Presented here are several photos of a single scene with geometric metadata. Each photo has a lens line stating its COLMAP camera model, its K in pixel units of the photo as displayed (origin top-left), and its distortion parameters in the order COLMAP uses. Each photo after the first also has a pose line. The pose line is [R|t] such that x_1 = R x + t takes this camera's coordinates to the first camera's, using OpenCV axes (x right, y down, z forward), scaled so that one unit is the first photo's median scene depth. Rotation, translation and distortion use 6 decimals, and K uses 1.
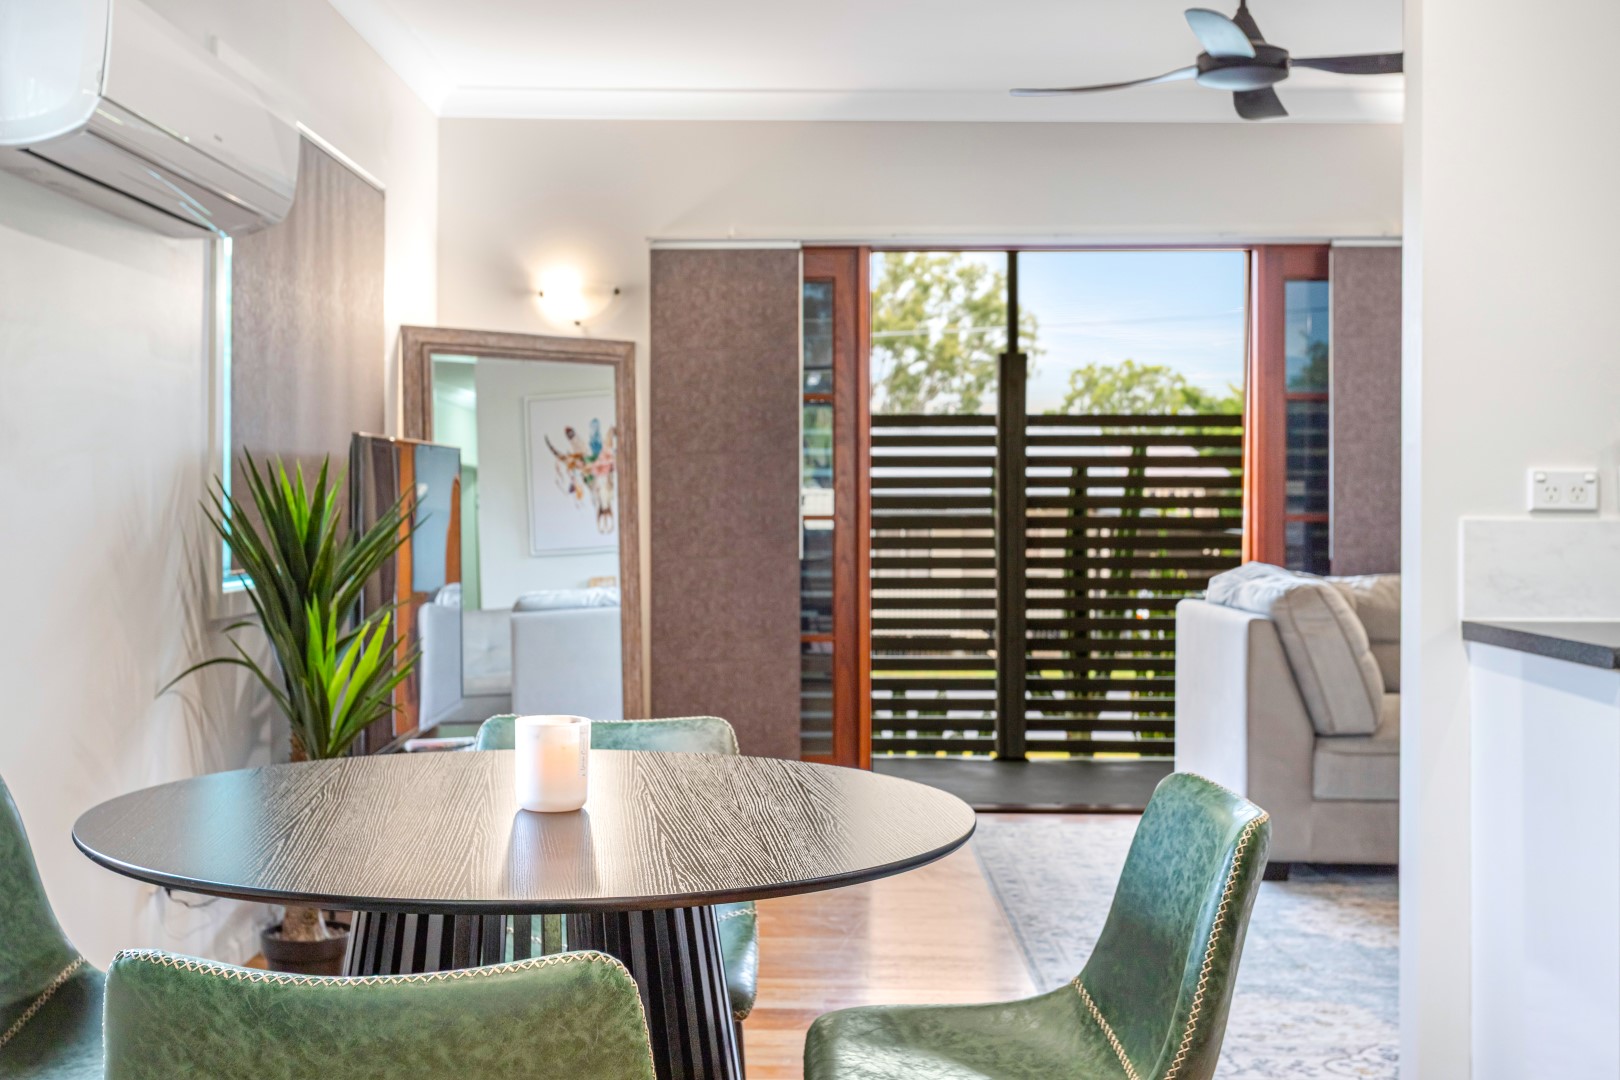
lens RADIAL K [[1979.0, 0, 805.0], [0, 1979.0, 537.5], [0, 0, 1]] dist [-0.091644, 0.000000]
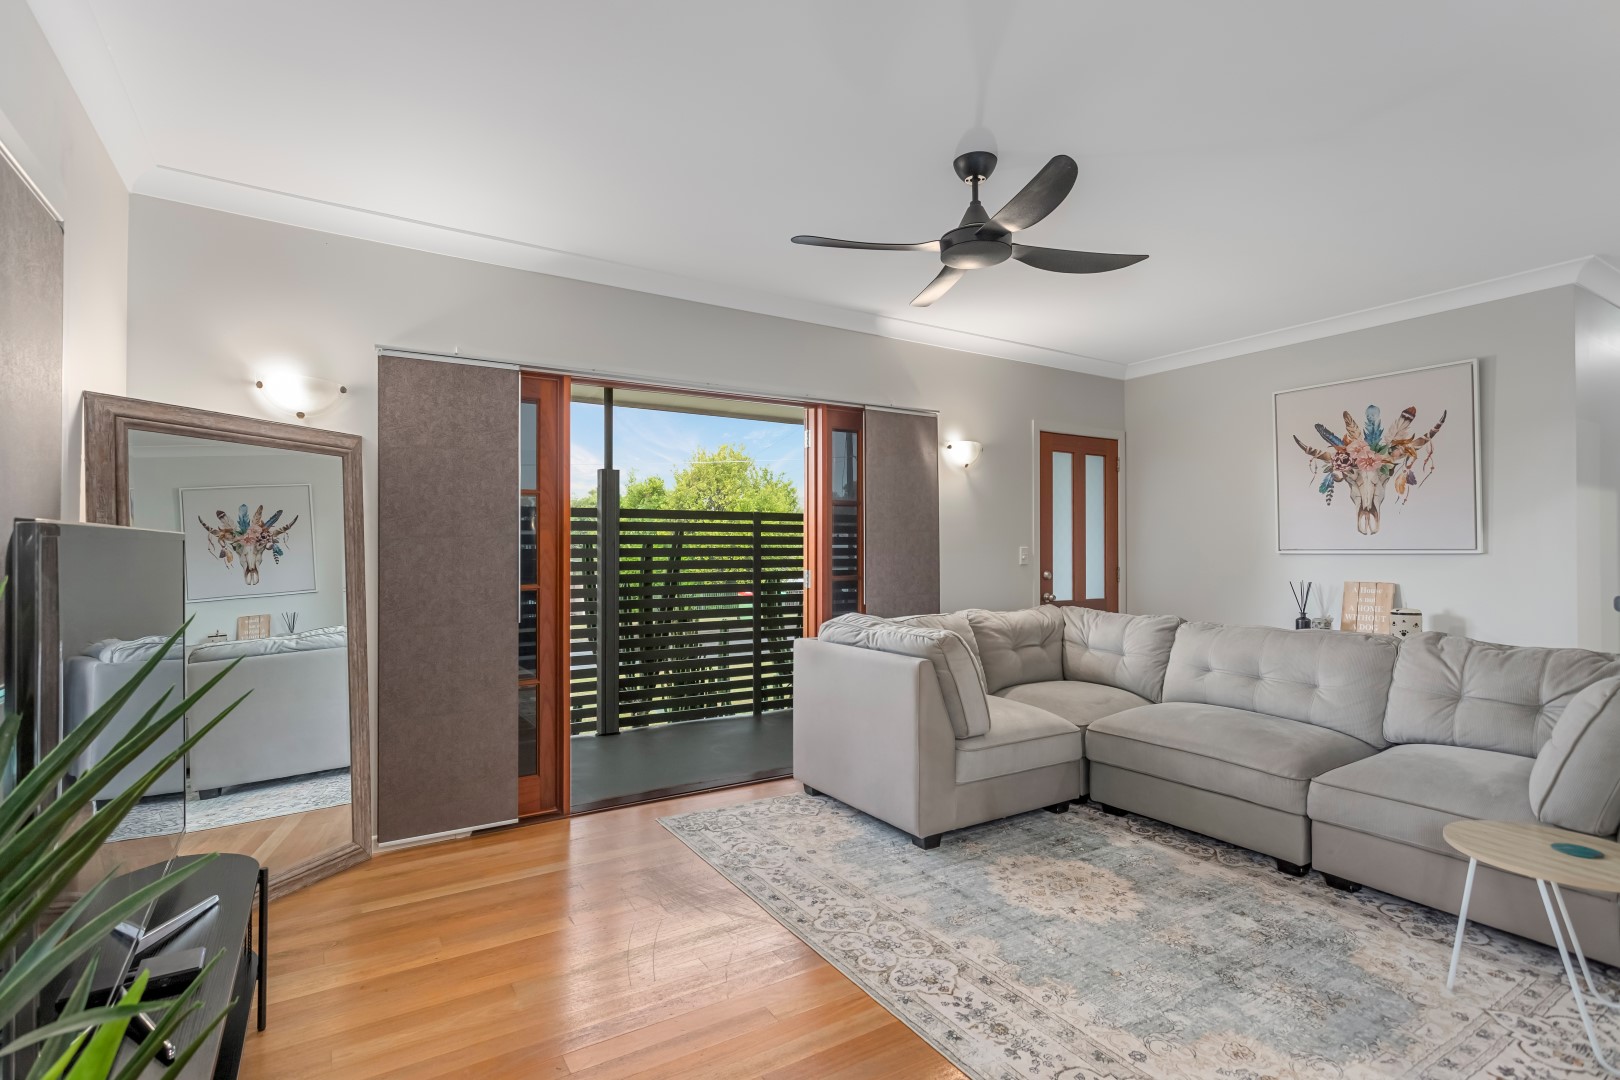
lens RADIAL K [[777.9, 0, 812.4], [0, 777.9, 539.8], [0, 0, 1]] dist [0.000744, 0.000821]
pose [[0.833128, 0.002702, 0.553074, -0.117535], [0.011809, 0.999673, -0.022672, -0.027580], [-0.552955, 0.025420, 0.832823, 0.493886]]
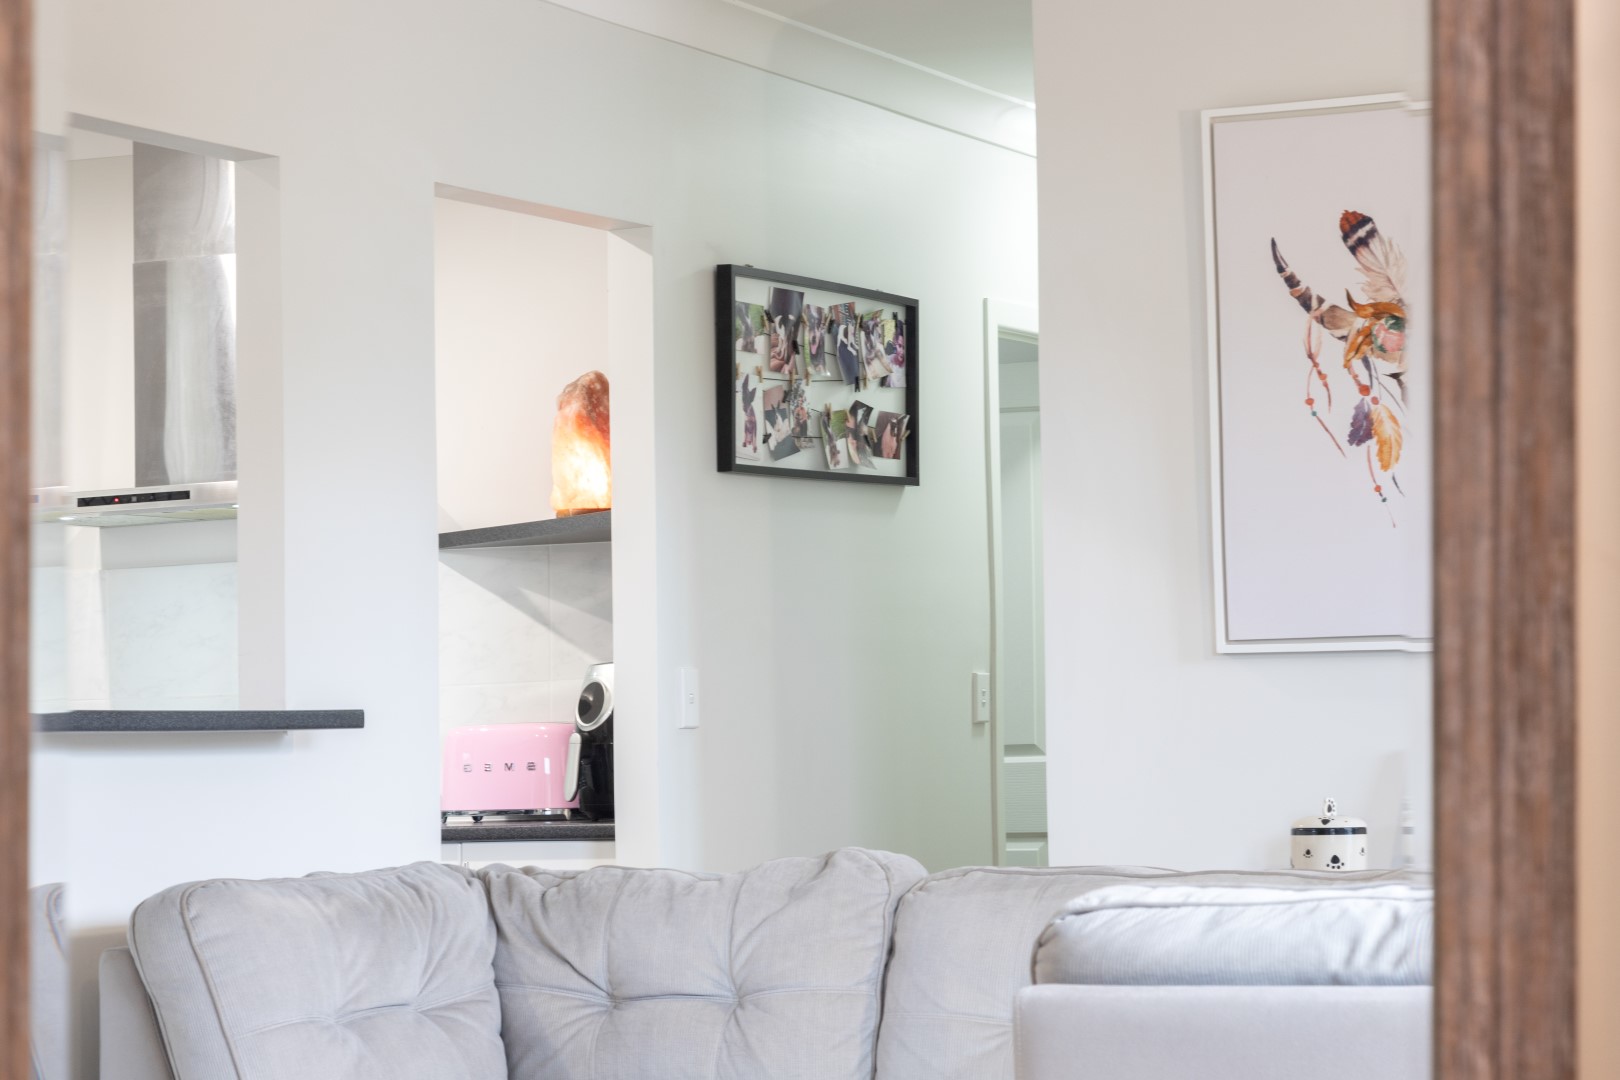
lens RADIAL K [[3755.4, 0, 809.9], [0, 3755.4, 538.8], [0, 0, 1]] dist [0.021231, 0.000000]
pose [[0.956752, 0.014766, -0.290531, -0.057634], [-0.010512, 0.999814, 0.016199, -0.025760], [0.290716, -0.012444, 0.956729, 0.723274]]
